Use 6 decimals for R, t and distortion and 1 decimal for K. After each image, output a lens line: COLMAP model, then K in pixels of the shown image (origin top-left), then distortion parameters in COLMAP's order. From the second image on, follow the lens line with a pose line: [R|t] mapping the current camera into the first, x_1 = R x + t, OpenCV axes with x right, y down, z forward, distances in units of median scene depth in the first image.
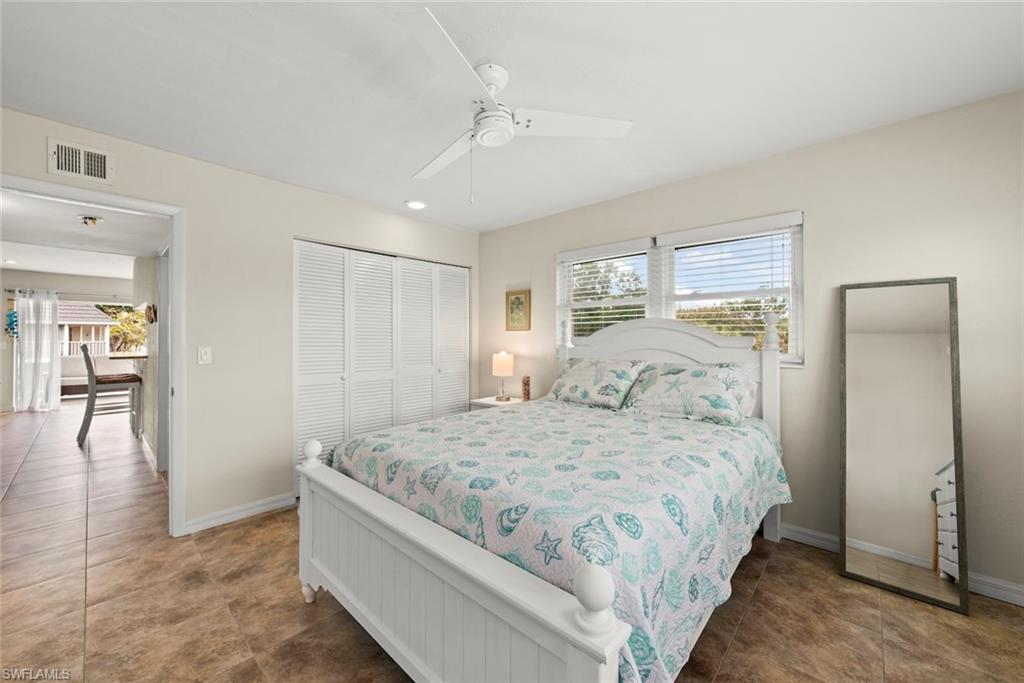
lens RADIAL K [[390.1, 0, 505.5], [0, 390.1, 333.2], [0, 0, 1]] dist [-0.009420, 0.000517]
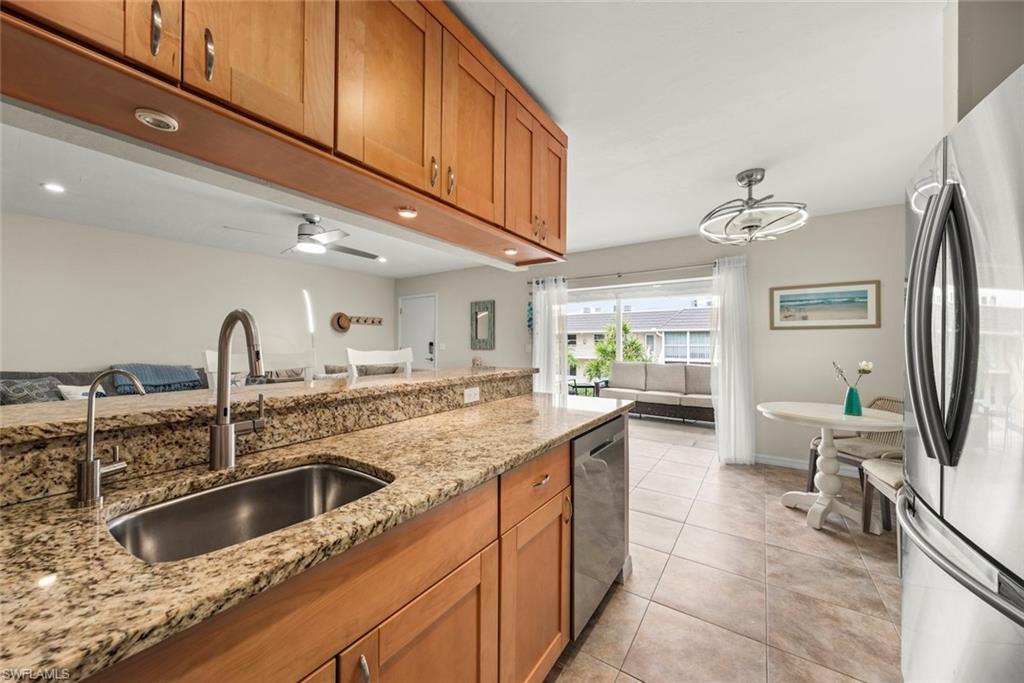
lens RADIAL K [[366.2, 0, 513.6], [0, 366.2, 342.3], [0, 0, 1]] dist [0.001342, 0.000323]
pose [[0.149218, -0.003422, -0.988798, -0.135853], [0.011343, 0.999934, -0.001749, 0.006373], [0.988739, -0.010955, 0.149247, 0.234786]]
